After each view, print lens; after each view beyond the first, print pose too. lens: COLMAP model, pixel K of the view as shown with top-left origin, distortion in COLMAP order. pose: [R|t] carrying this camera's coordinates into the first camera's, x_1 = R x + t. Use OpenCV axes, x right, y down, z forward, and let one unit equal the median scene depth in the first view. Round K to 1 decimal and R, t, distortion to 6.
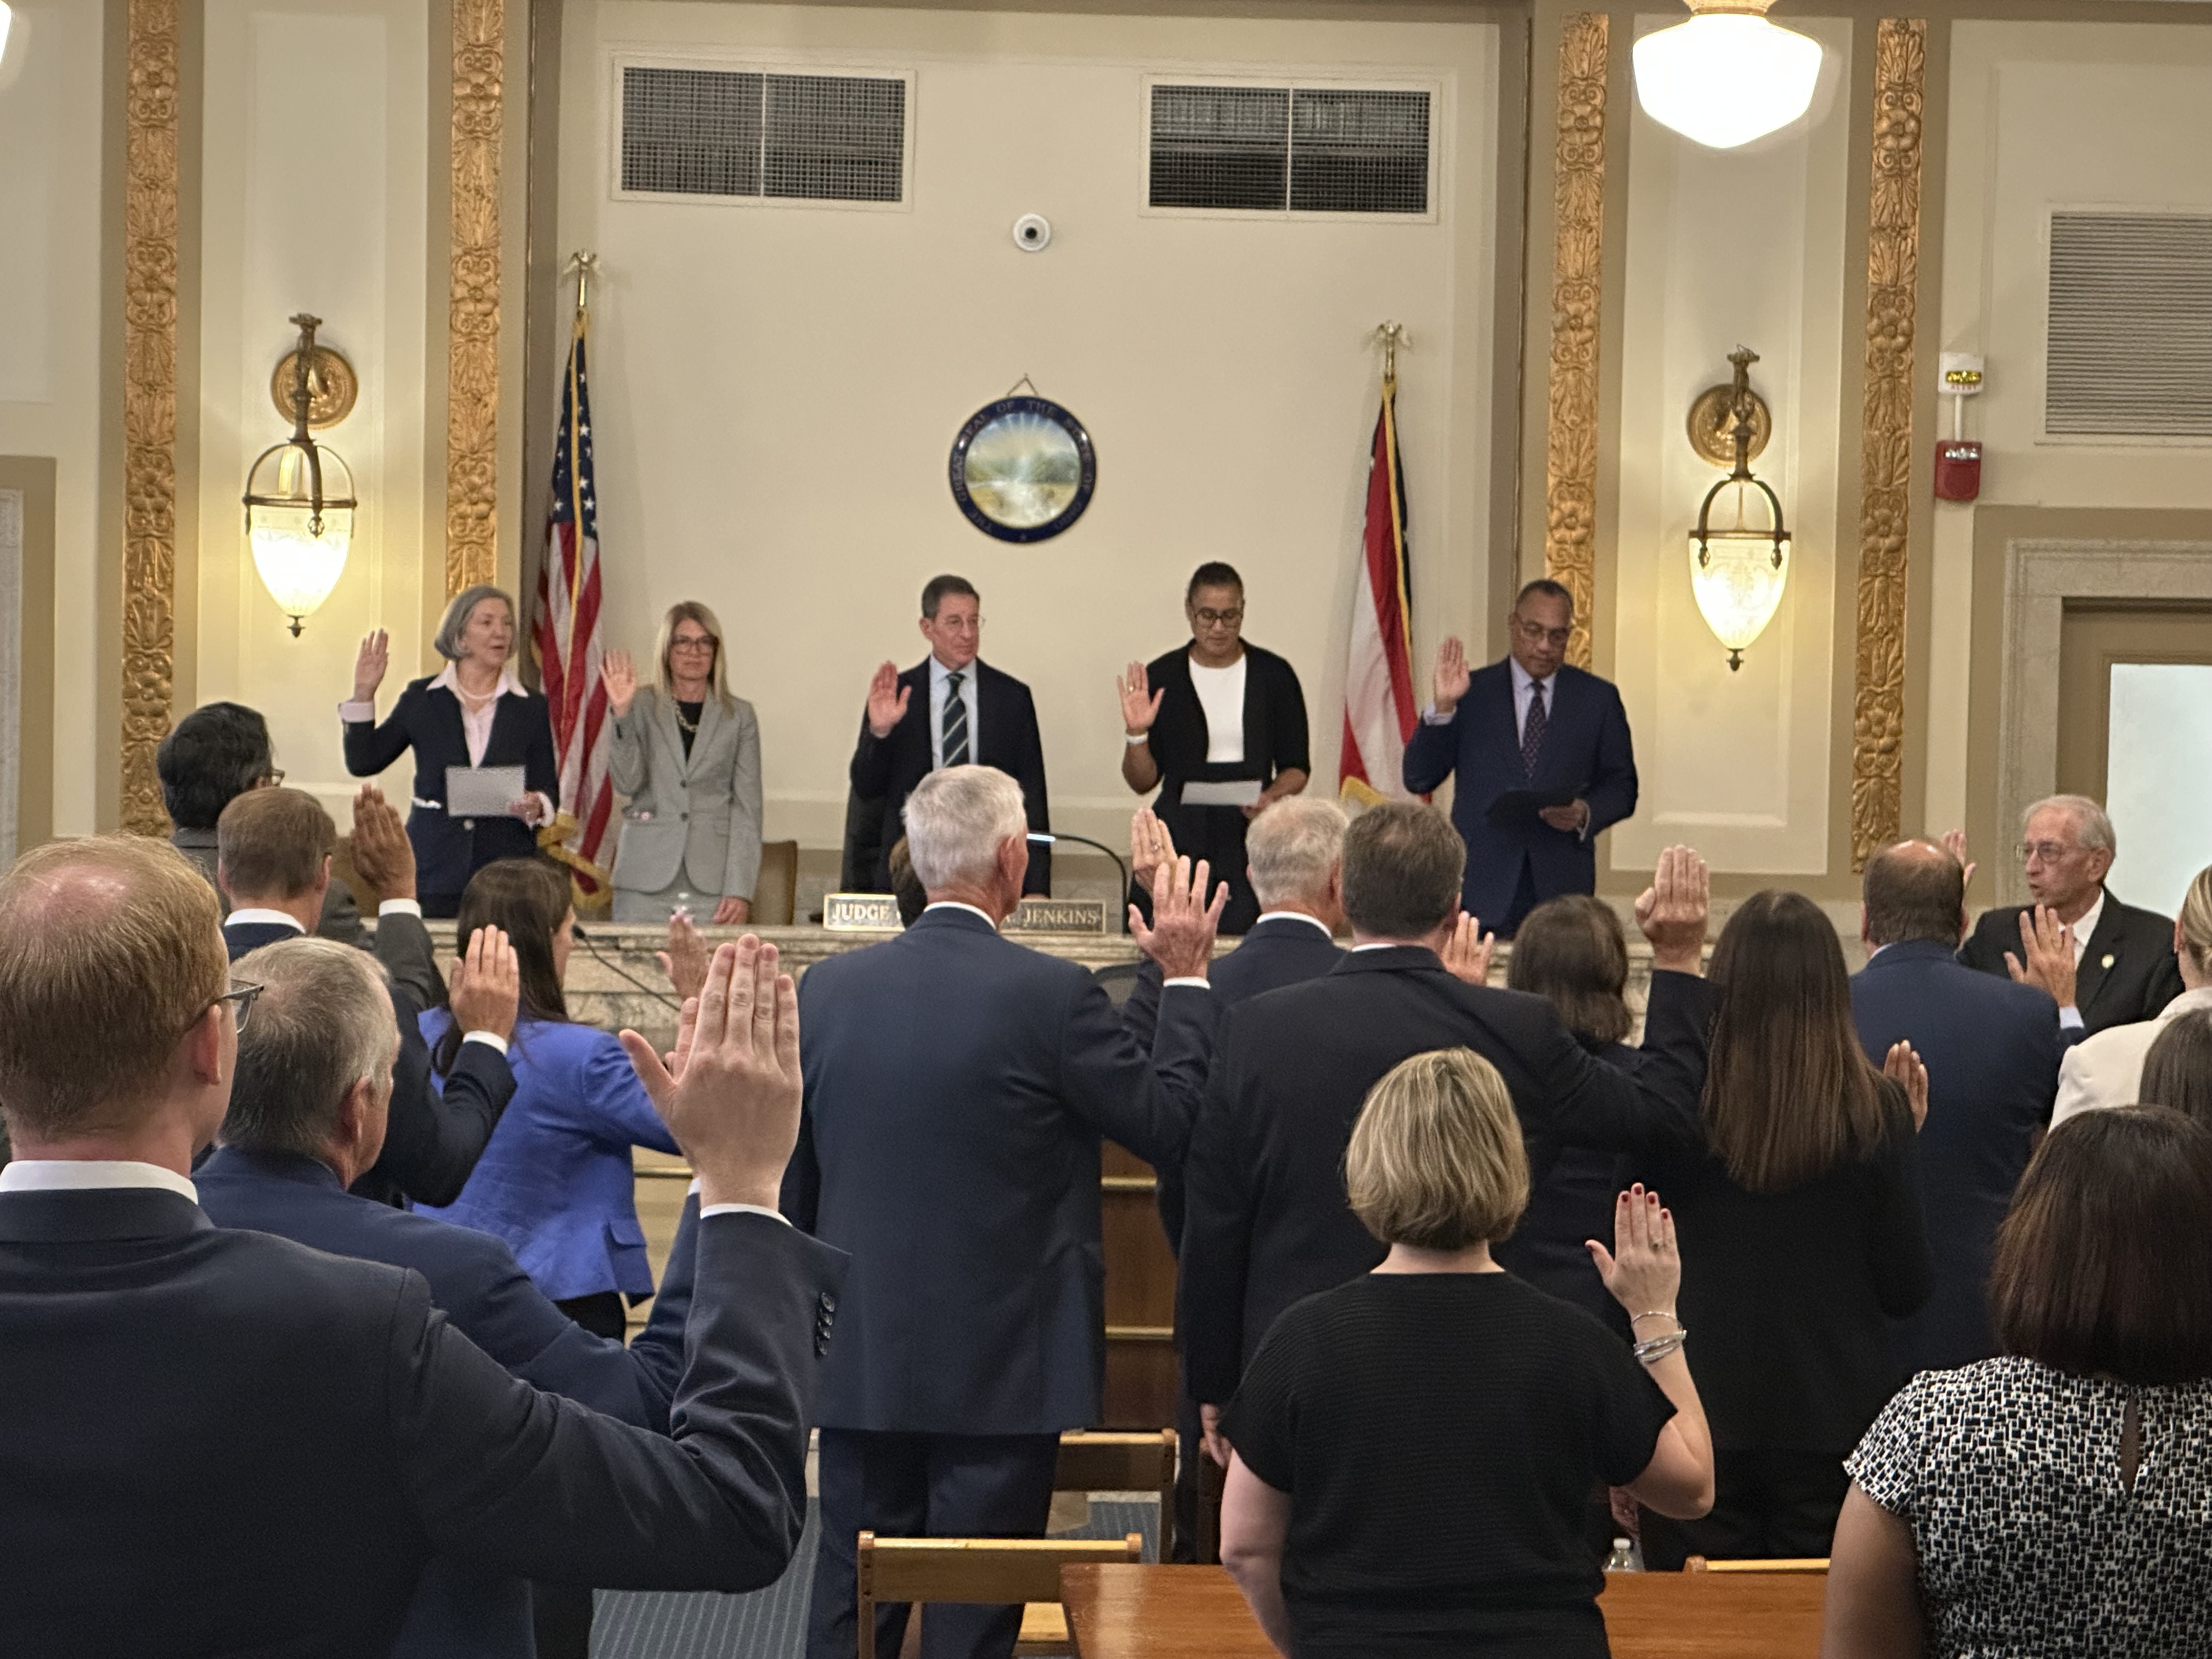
lens RADIAL K [[5122.1, 0, 1106.0], [0, 5122.1, 829.5], [0, 0, 1]] dist [-0.126252, 5.683761]
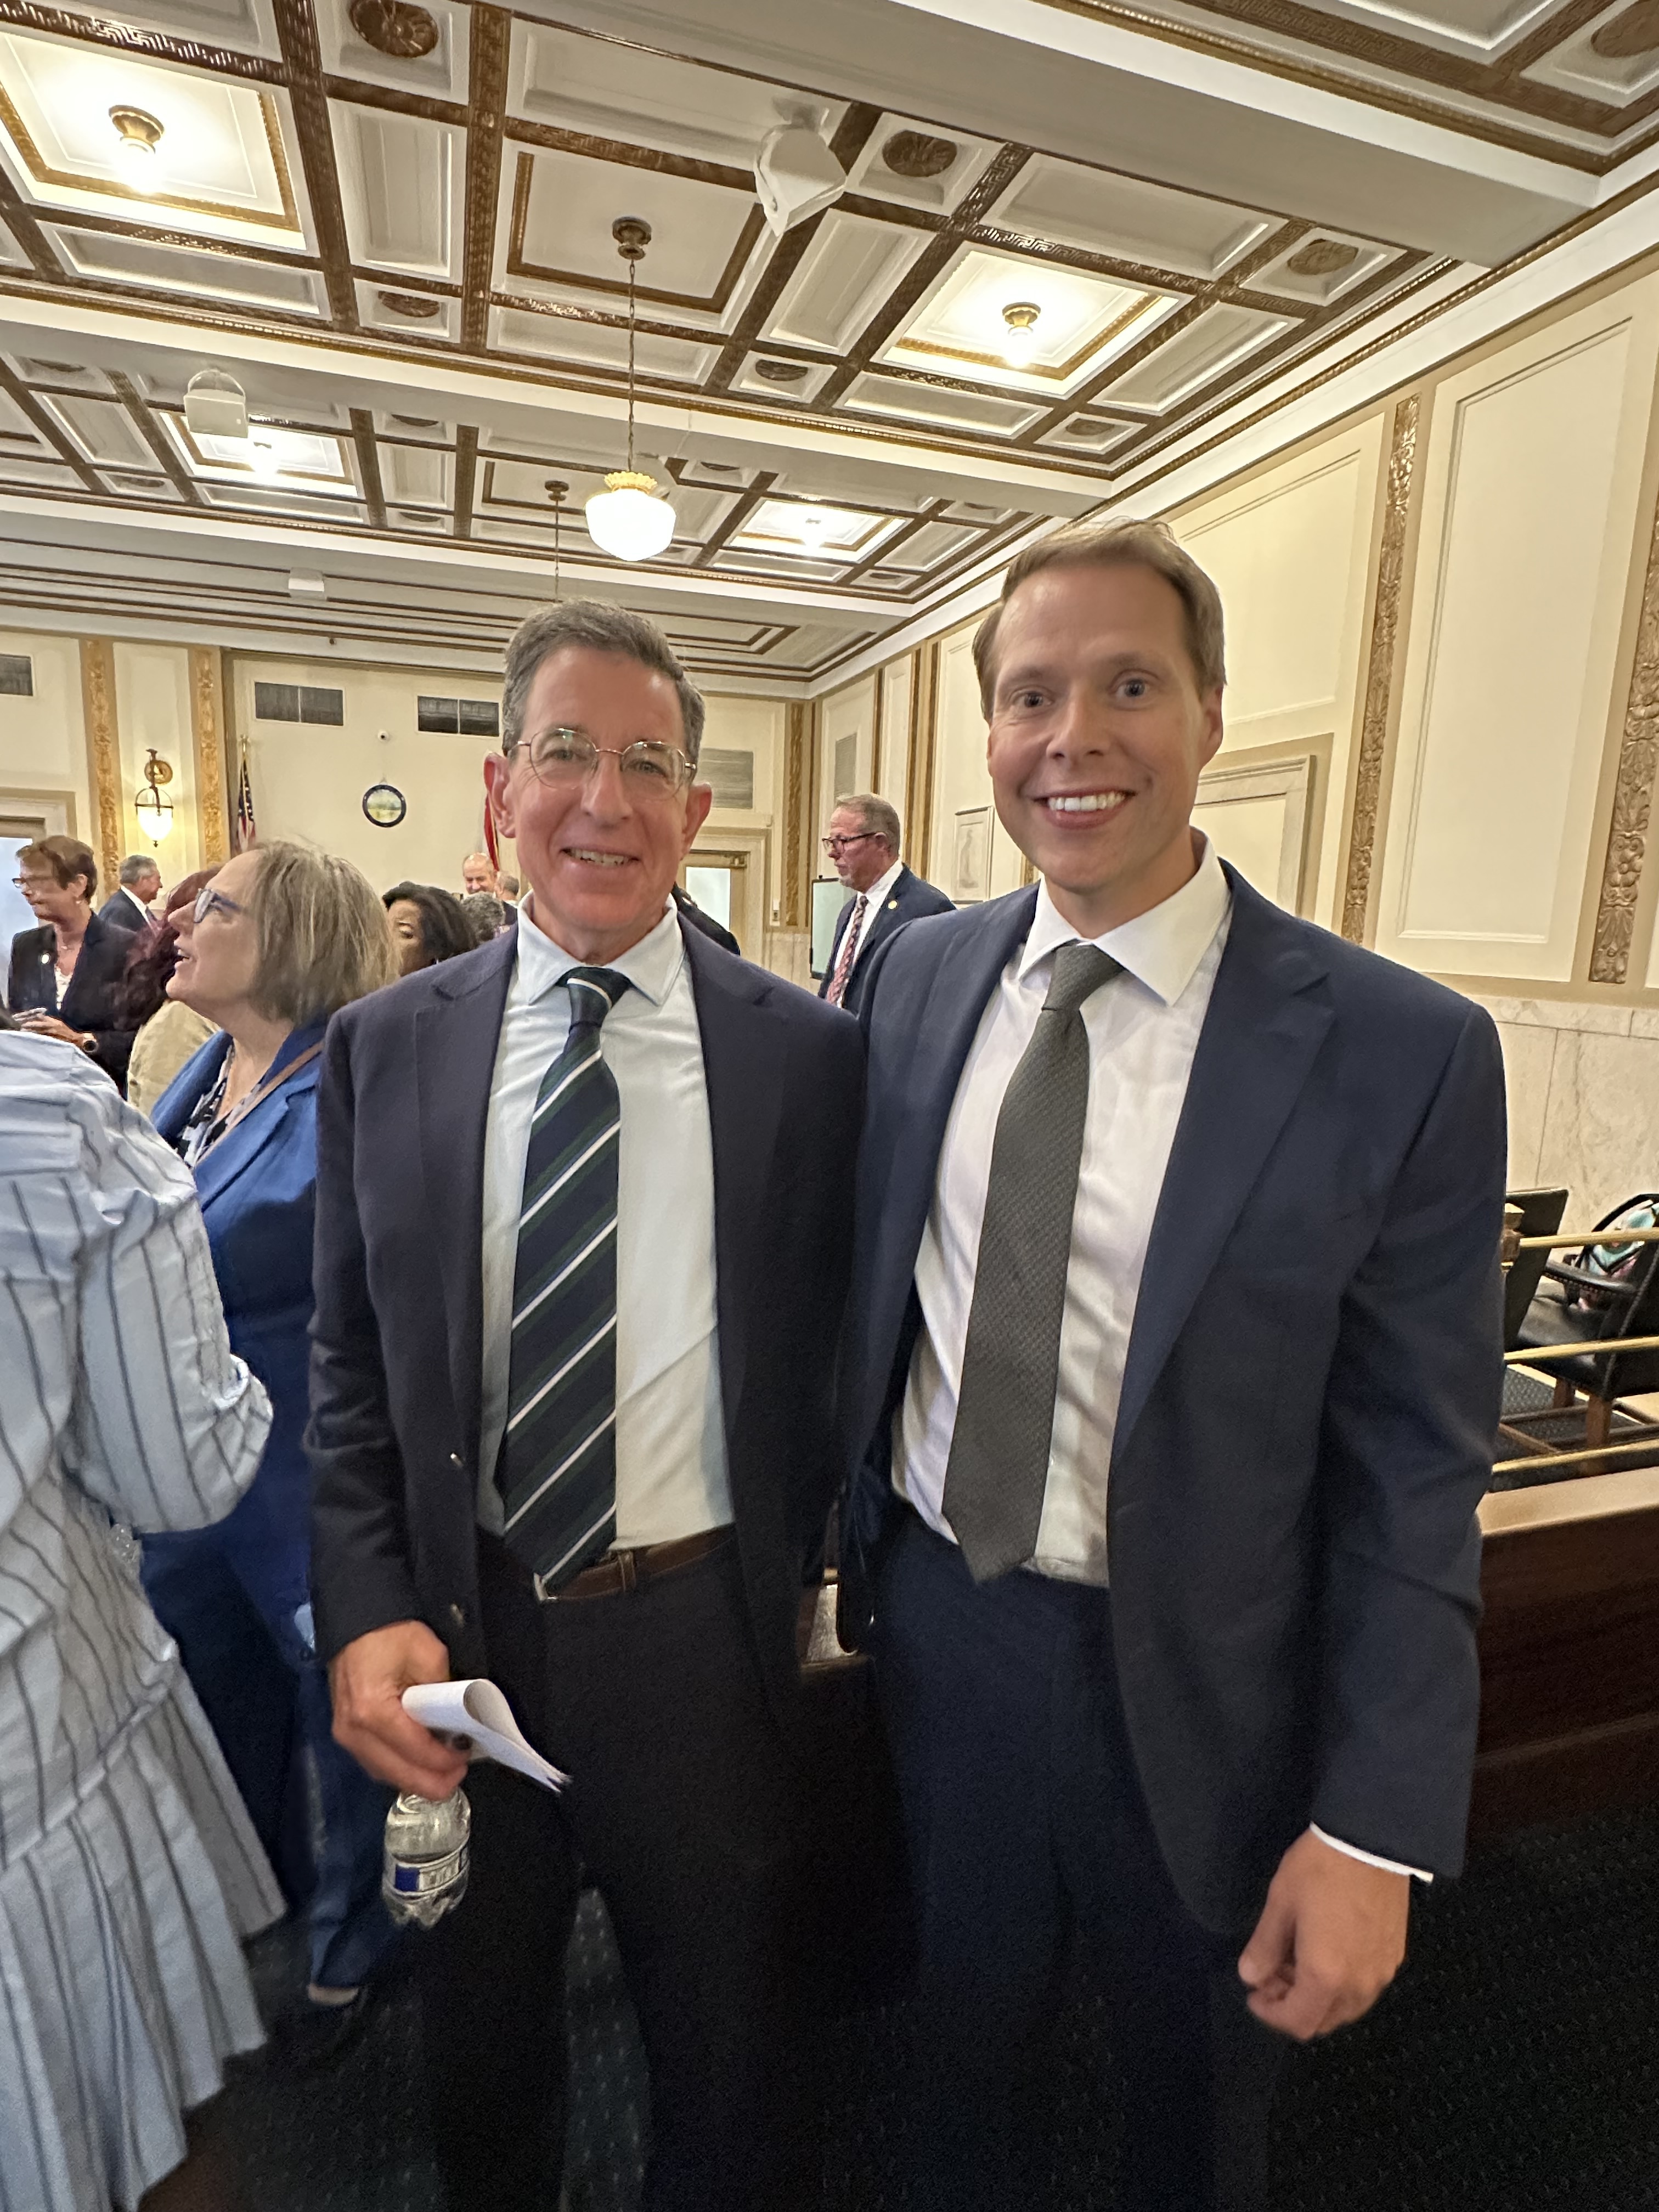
lens RADIAL K [[1147.7, 0, 820.2], [0, 1147.7, 1099.7], [0, 0, 1]] dist [-0.006506, 0.002151]
pose [[0.960093, -0.037047, 0.277217, 0.047056], [0.000097, 0.991232, 0.132130, 0.027572], [-0.279681, -0.126830, 0.951679, 0.130904]]
